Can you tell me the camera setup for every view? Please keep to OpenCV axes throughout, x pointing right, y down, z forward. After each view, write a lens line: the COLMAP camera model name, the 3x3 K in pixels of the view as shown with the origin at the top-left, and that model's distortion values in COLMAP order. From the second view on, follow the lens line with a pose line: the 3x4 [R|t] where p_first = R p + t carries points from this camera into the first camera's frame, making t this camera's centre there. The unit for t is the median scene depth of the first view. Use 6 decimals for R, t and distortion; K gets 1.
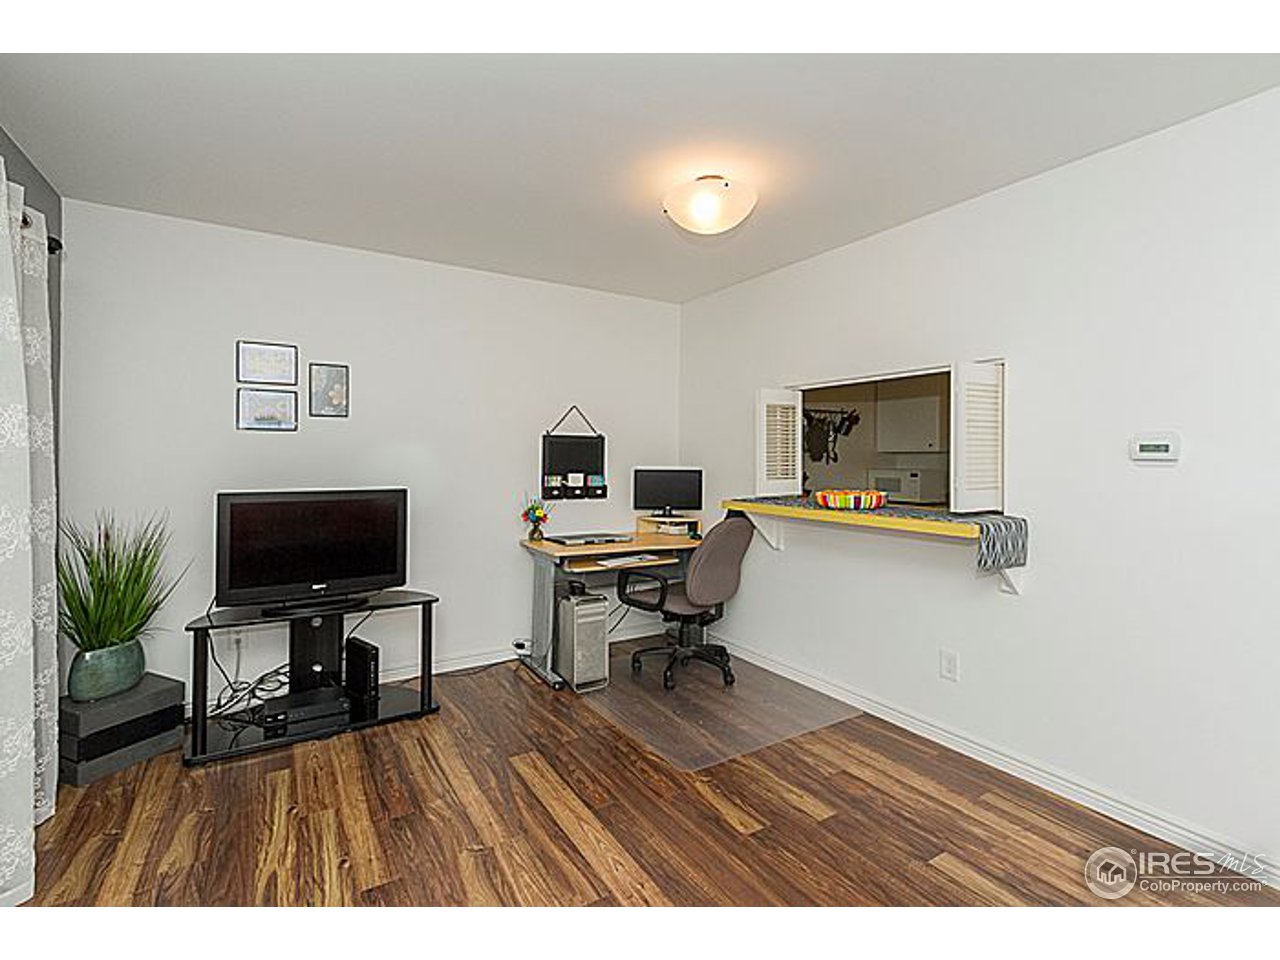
lens RADIAL K [[589.5, 0, 639.7], [0, 589.5, 469.2], [0, 0, 1]] dist [0.004611, -0.000938]
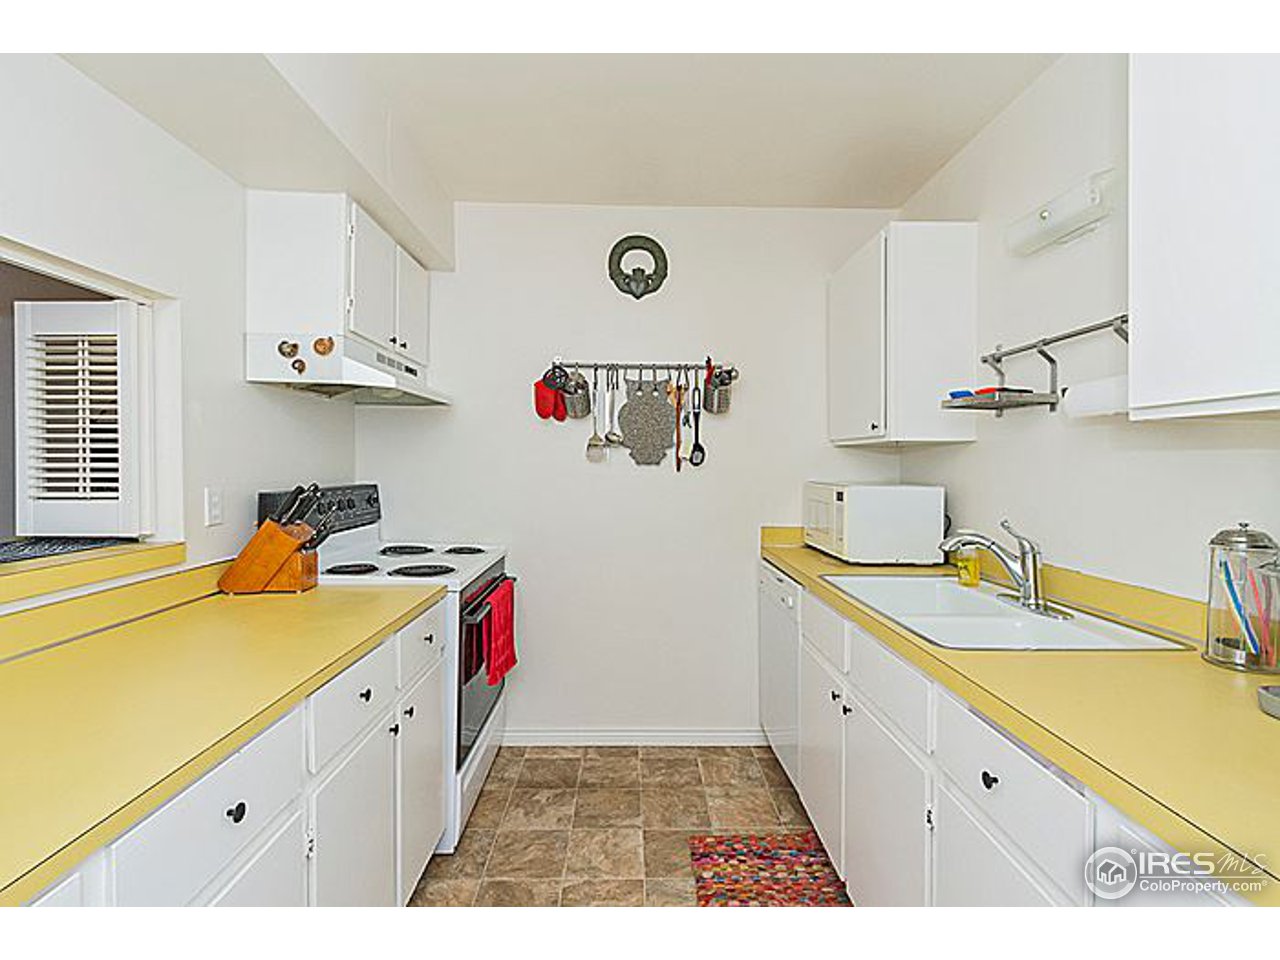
lens RADIAL K [[589.5, 0, 641.6], [0, 589.5, 475.4], [0, 0, 1]] dist [0.004611, -0.000938]
pose [[0.859785, 0.013491, -0.510478, 0.557570], [-0.013409, 0.999903, 0.003840, -0.005797], [0.510480, 0.003543, 0.859882, 0.548664]]
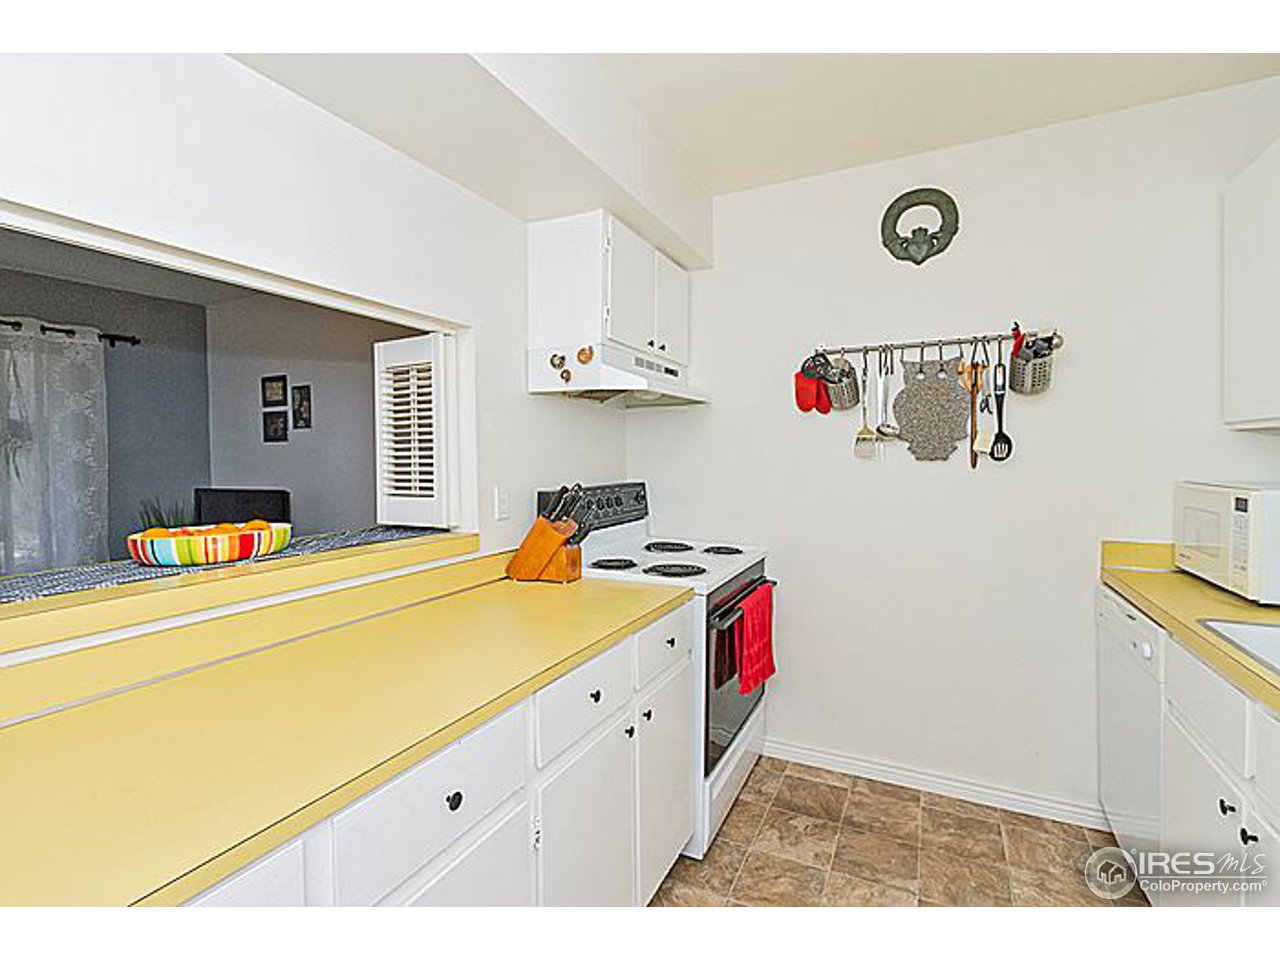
lens RADIAL K [[589.5, 0, 637.6], [0, 589.5, 476.5], [0, 0, 1]] dist [0.004611, -0.000938]
pose [[0.526571, 0.018792, -0.849923, 0.554021], [-0.004756, 0.999805, 0.019159, -0.008809], [0.850118, -0.006047, 0.526558, 0.582236]]
